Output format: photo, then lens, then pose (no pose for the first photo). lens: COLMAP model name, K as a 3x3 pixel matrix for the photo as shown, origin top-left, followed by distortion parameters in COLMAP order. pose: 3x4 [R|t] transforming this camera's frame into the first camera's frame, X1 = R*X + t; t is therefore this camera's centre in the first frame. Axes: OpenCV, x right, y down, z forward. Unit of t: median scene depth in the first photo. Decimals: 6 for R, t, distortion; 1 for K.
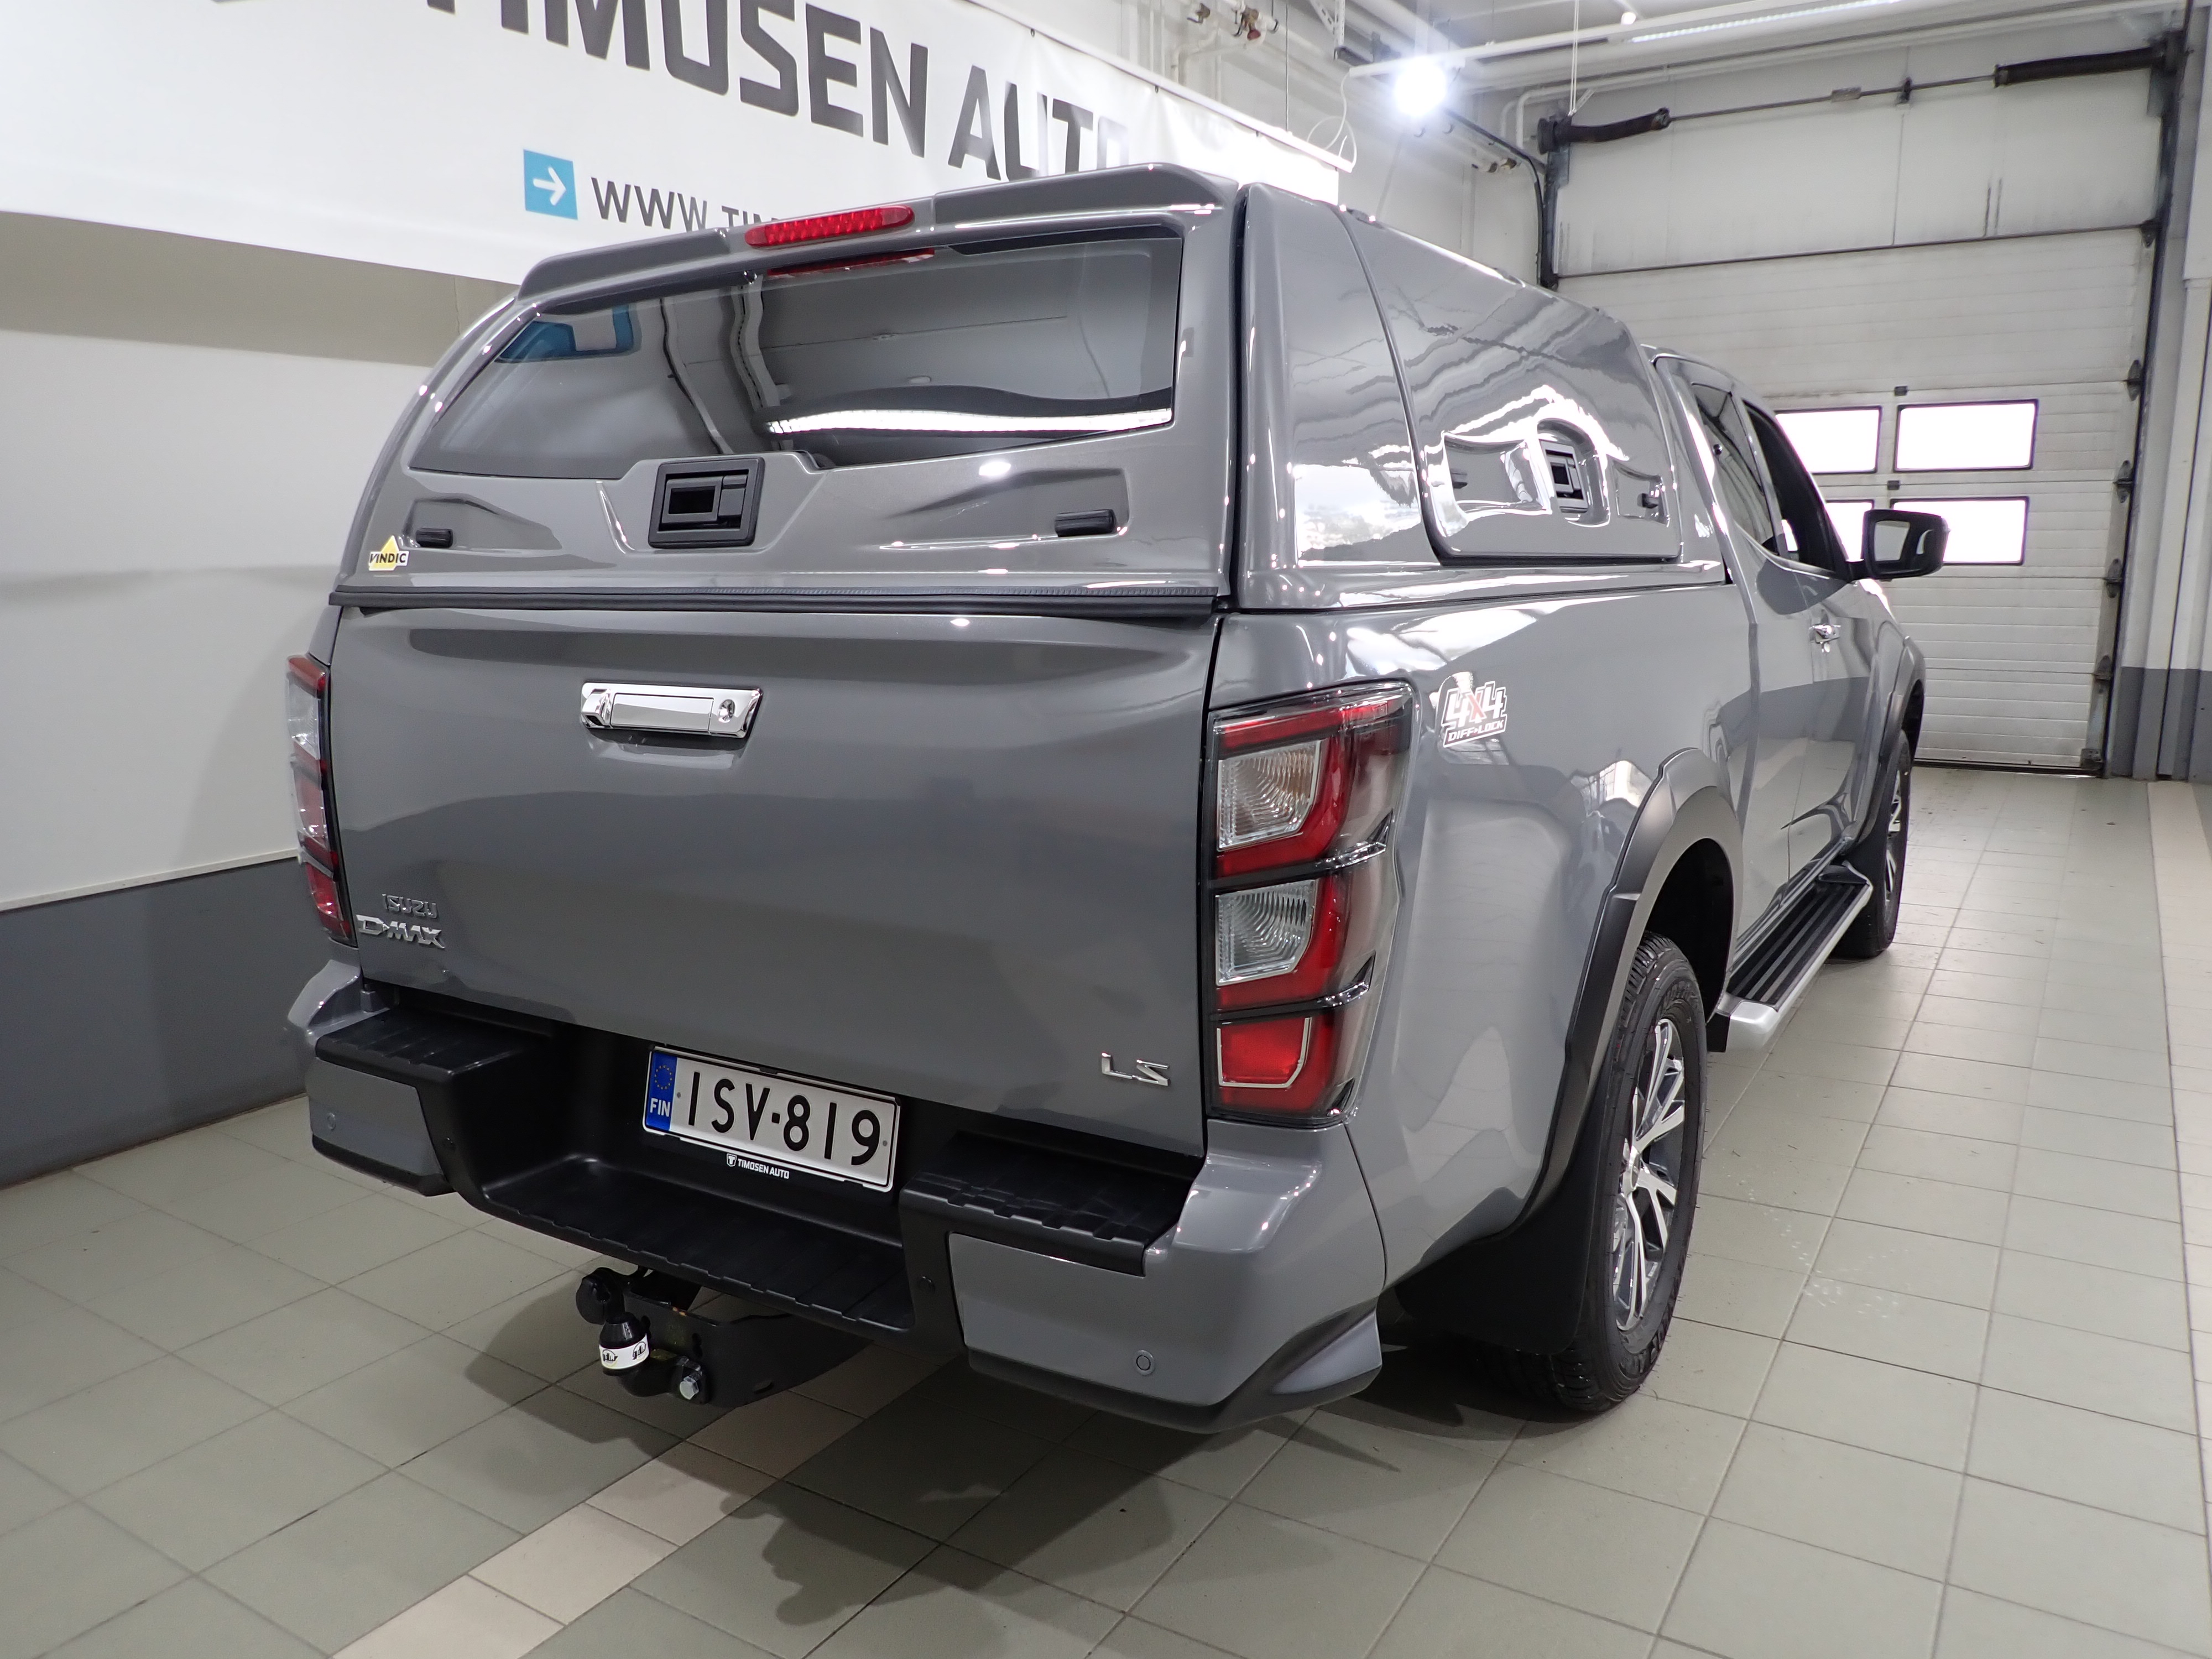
lens RADIAL K [[1617.9, 0, 1101.0], [0, 1617.9, 826.9], [0, 0, 1]] dist [0.003670, -0.017301]
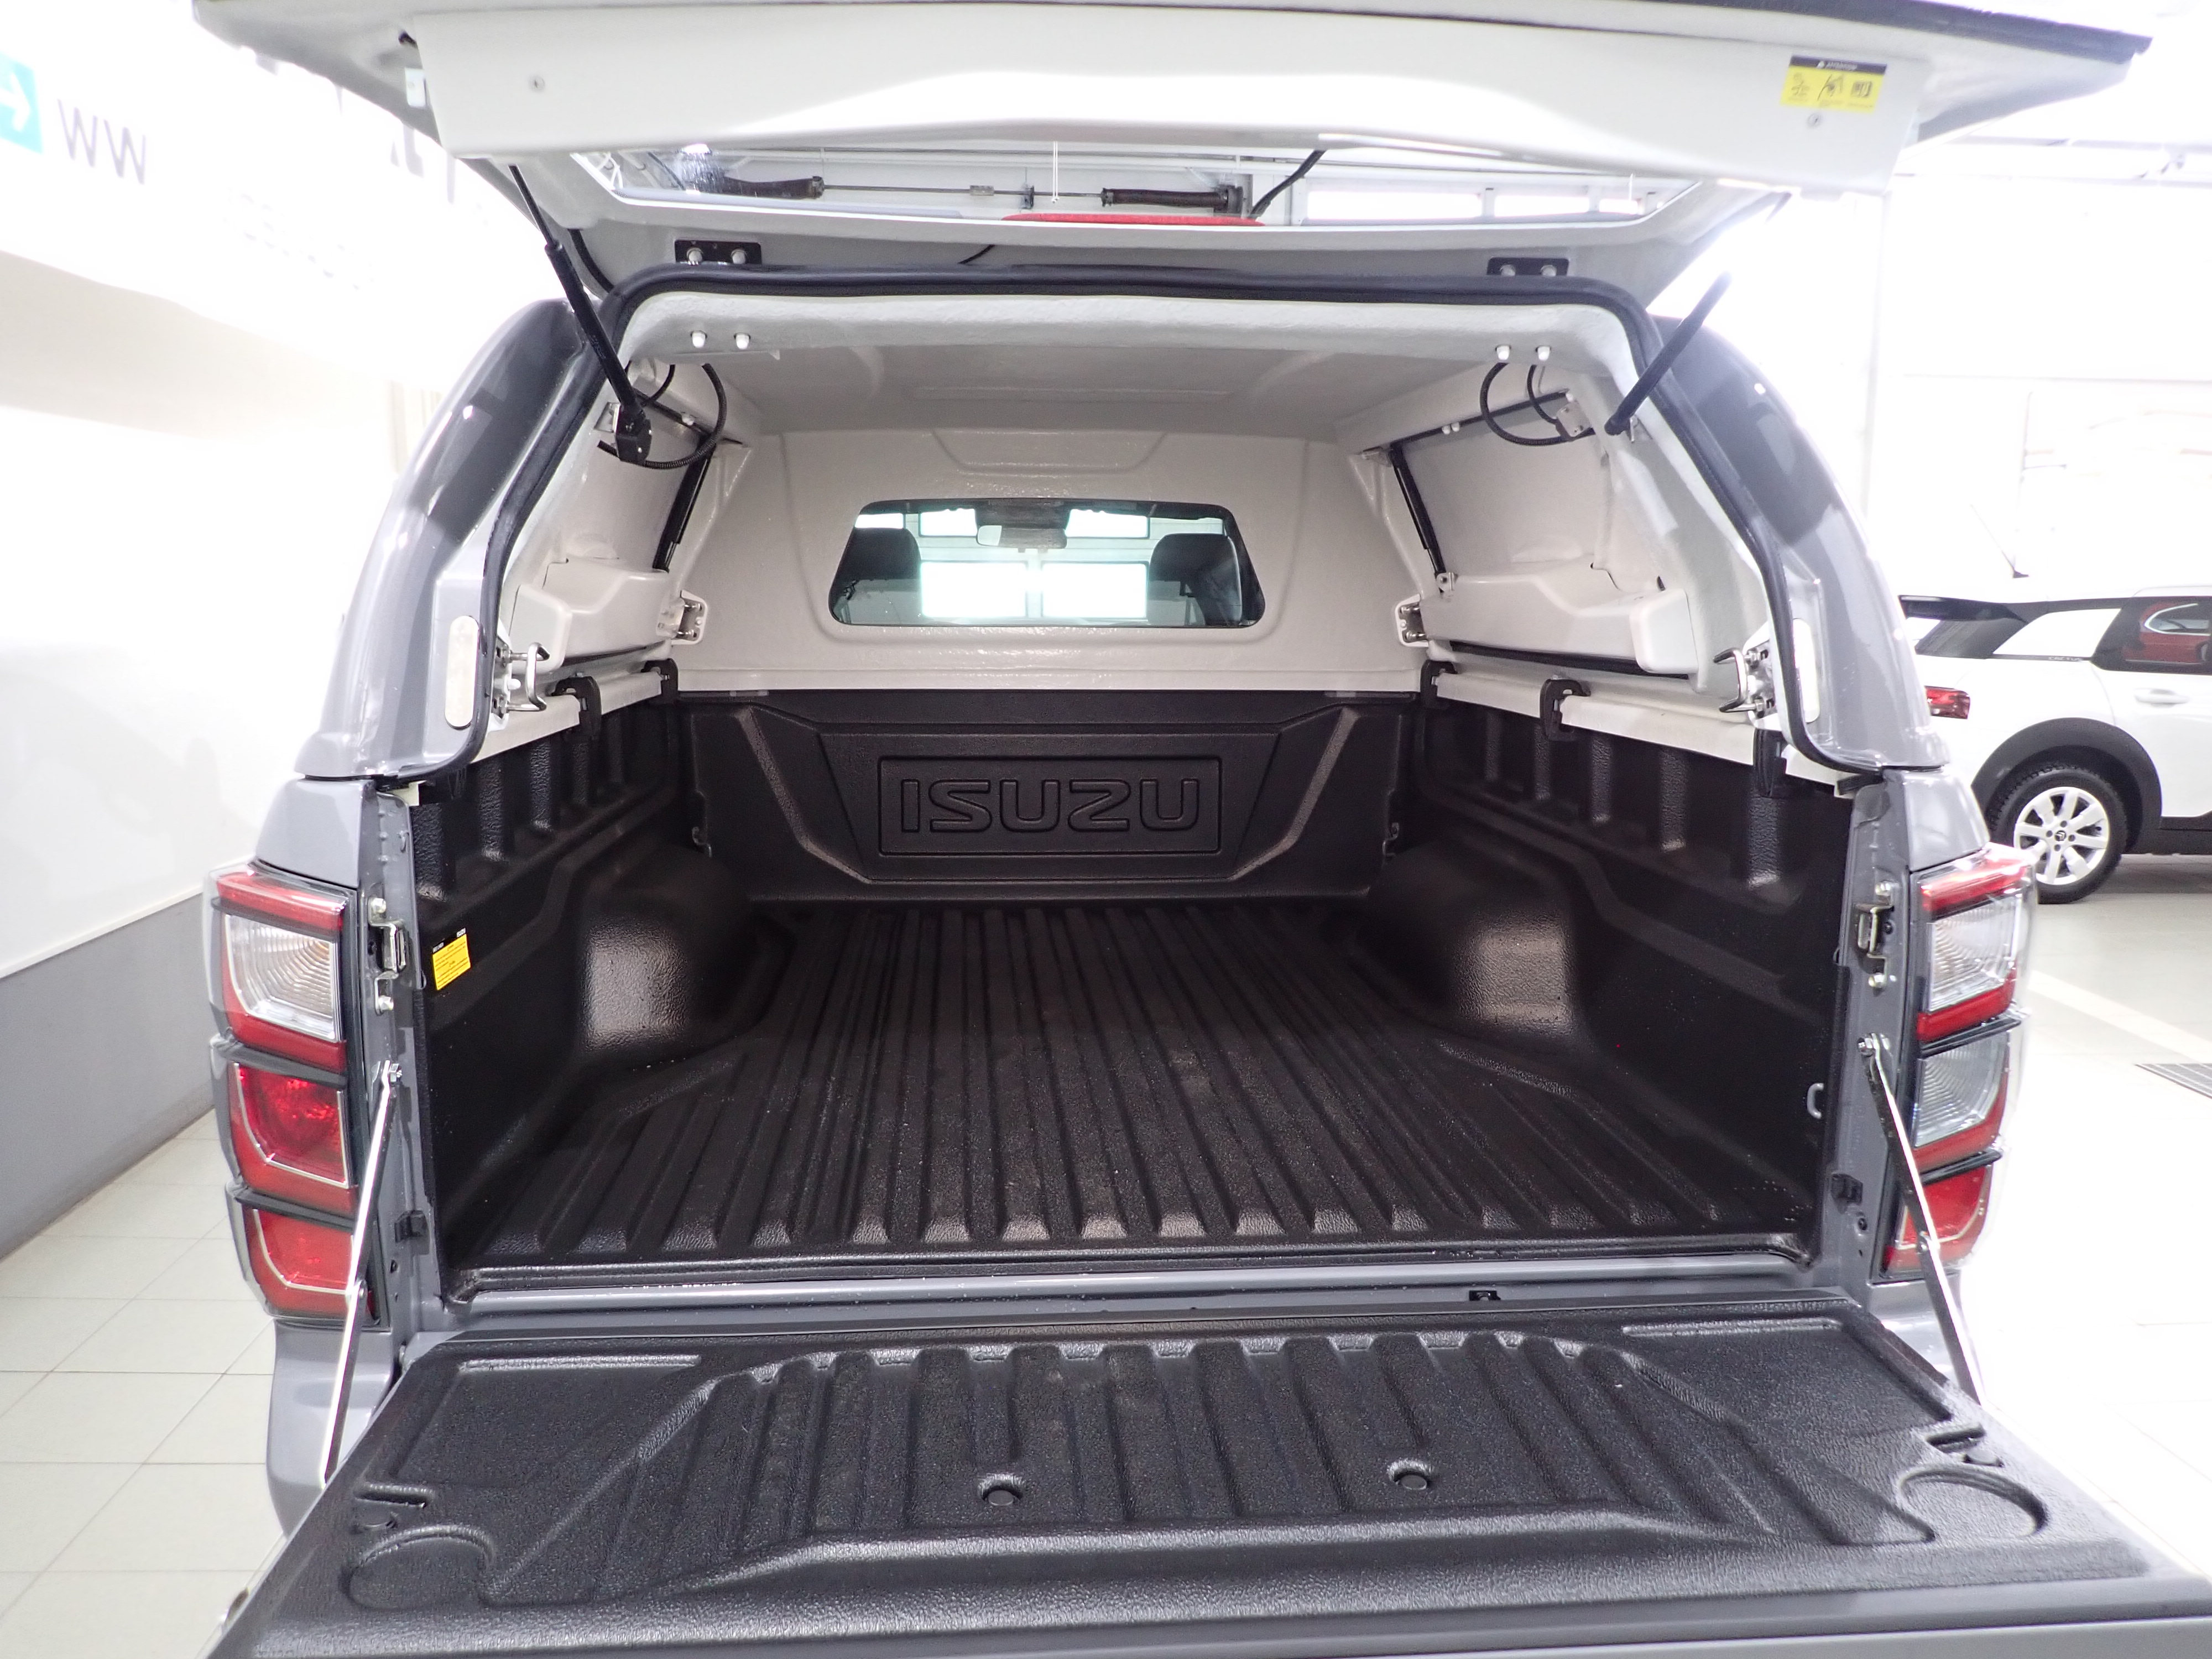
lens RADIAL K [[1617.9, 0, 1099.5], [0, 1617.9, 832.1], [0, 0, 1]] dist [0.003670, -0.017301]
pose [[0.803889, -0.078509, 0.589575, -0.642878], [0.089246, 0.995950, 0.010935, -0.106849], [-0.588045, 0.043827, 0.807640, 0.355857]]
